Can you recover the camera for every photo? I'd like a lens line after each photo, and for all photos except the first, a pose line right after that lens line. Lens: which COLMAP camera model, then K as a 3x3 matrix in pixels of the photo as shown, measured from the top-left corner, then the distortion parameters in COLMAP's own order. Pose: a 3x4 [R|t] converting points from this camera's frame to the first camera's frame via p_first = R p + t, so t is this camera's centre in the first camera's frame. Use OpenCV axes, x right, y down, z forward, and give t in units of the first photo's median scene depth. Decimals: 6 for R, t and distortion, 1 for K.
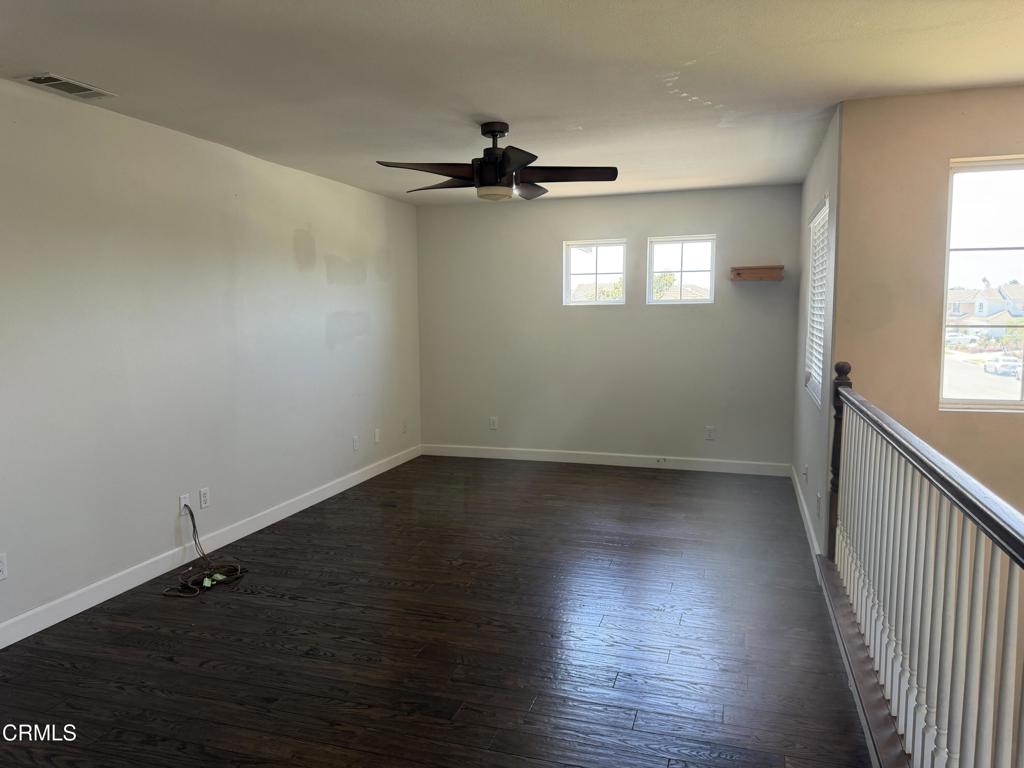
lens RADIAL K [[723.2, 0, 512.0], [0, 723.2, 384.0], [0, 0, 1]] dist [0.039382, -0.002596]
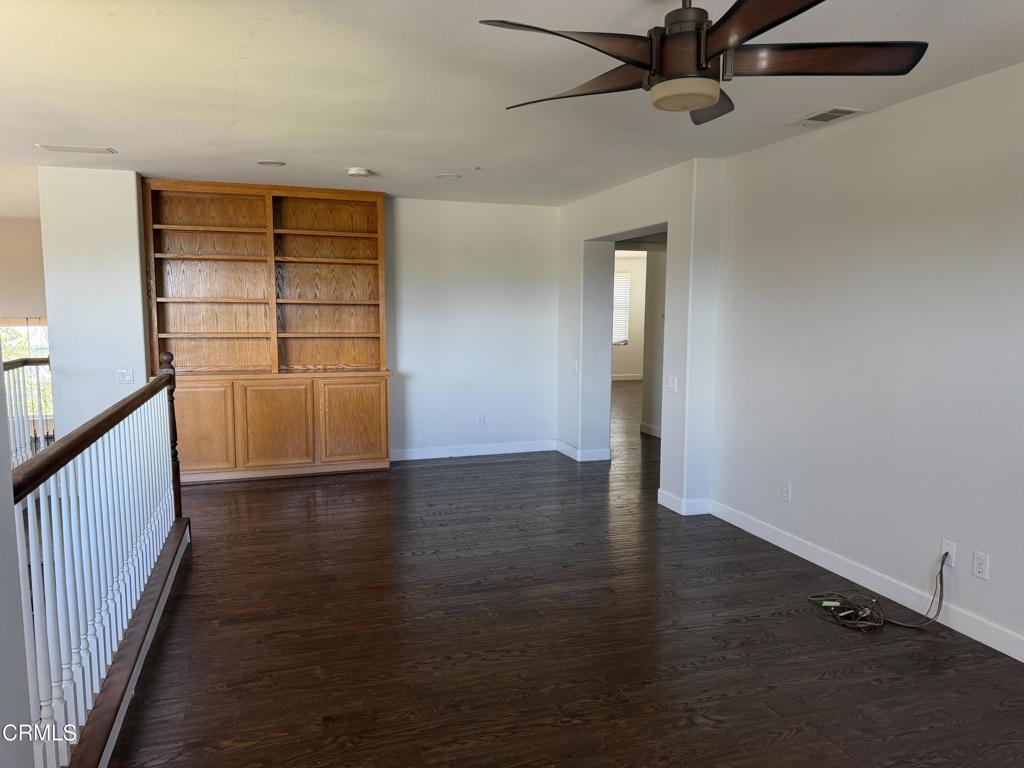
lens RADIAL K [[723.2, 0, 512.0], [0, 723.2, 384.0], [0, 0, 1]] dist [0.039382, -0.002596]
pose [[-0.813020, 0.057317, -0.579408, 0.437750], [-0.066702, 0.979422, 0.190482, -0.151070], [0.578403, 0.193513, -0.792466, 1.494599]]
